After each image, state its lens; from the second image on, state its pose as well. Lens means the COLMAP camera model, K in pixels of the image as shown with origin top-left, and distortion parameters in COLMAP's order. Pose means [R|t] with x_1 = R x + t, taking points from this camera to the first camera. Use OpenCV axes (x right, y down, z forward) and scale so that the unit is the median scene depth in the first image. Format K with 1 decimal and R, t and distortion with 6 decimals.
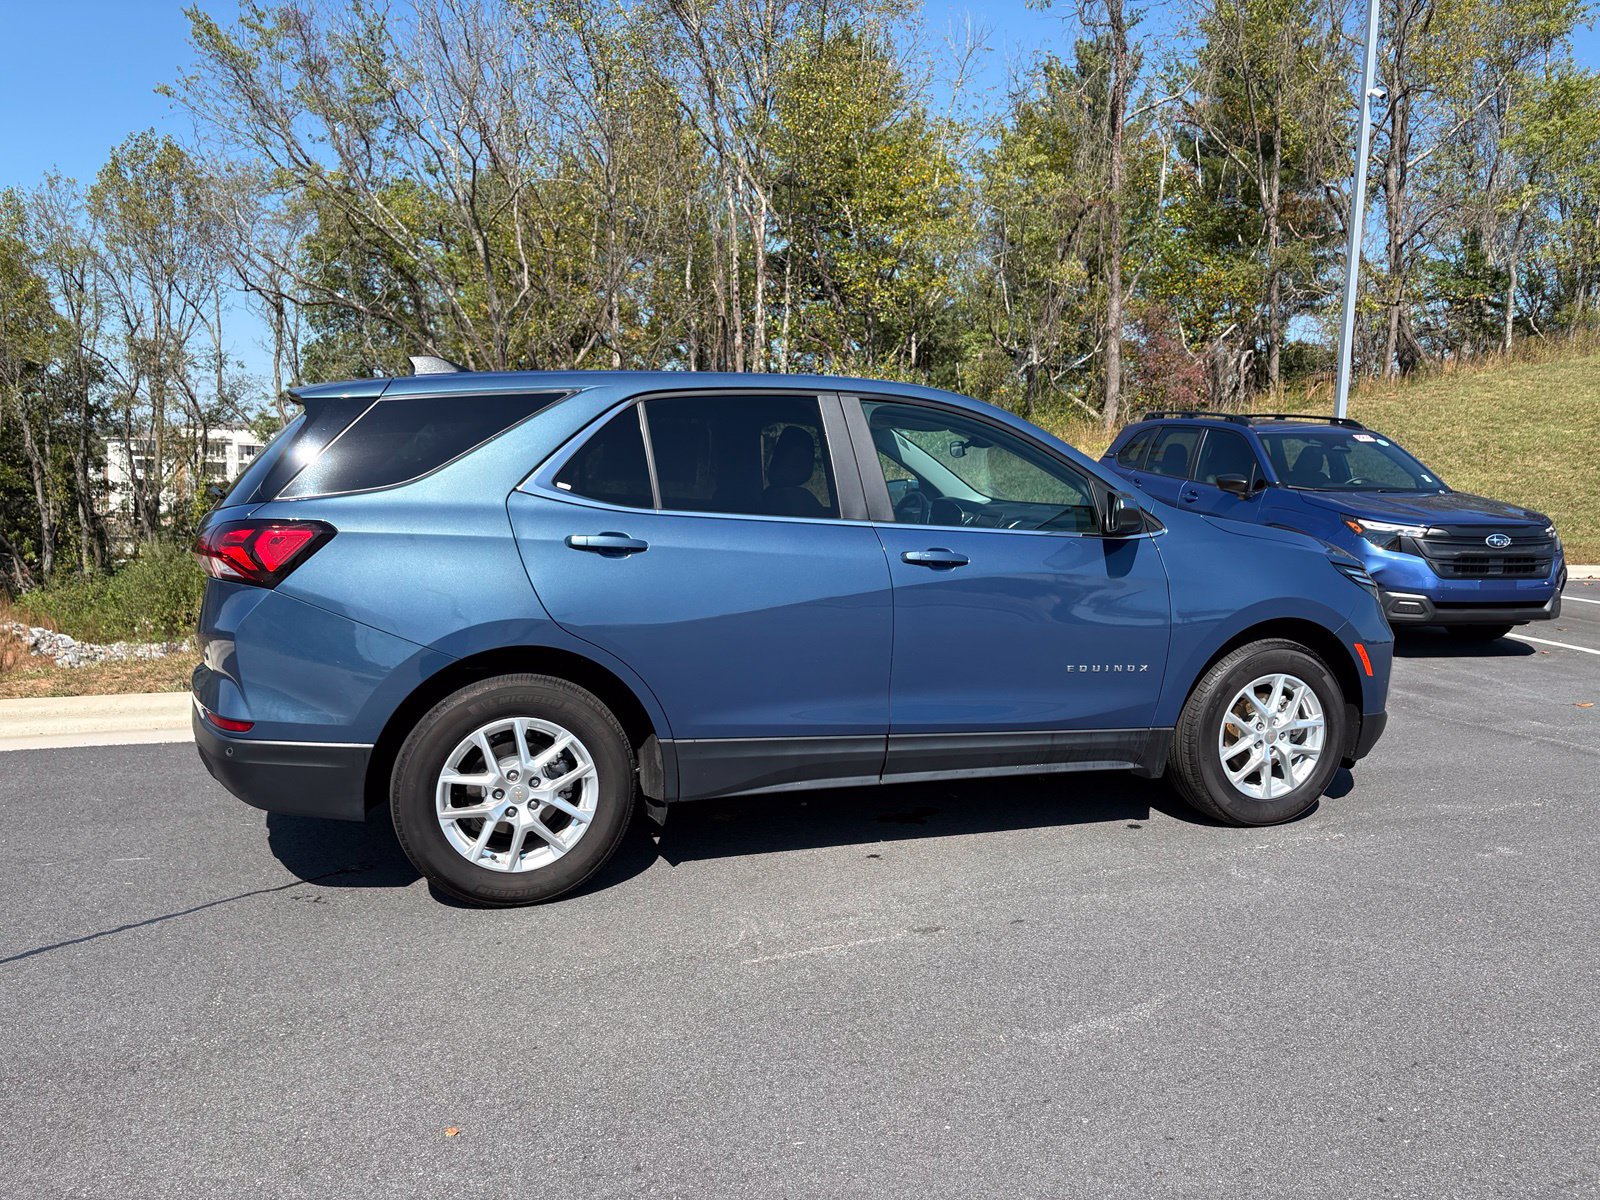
lens RADIAL K [[1214.9, 0, 808.0], [0, 1214.9, 599.6], [0, 0, 1]] dist [0.036795, -0.033449]
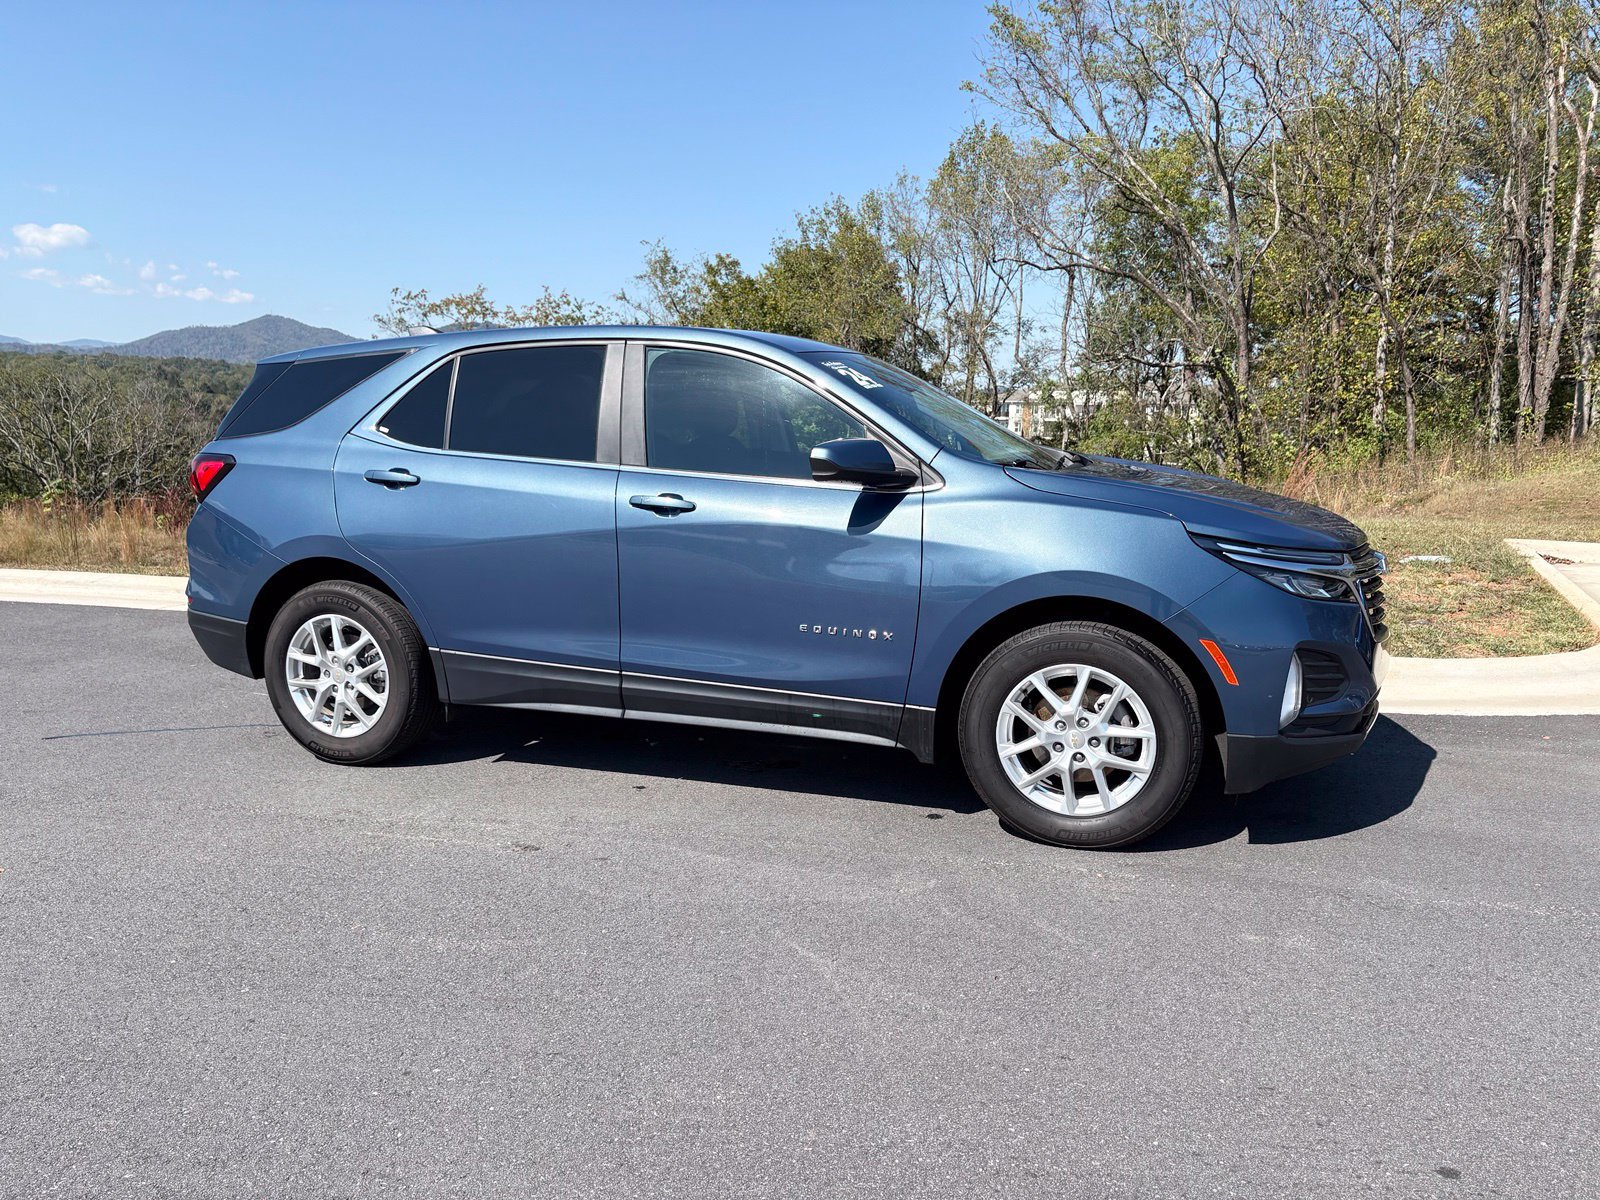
lens RADIAL K [[1214.9, 0, 811.8], [0, 1214.9, 605.2], [0, 0, 1]] dist [0.036795, -0.033449]
pose [[0.784004, 0.086739, -0.614665, 0.827001], [-0.062488, 0.996187, 0.060874, -0.018263], [0.617602, -0.009316, 0.786436, 0.281160]]
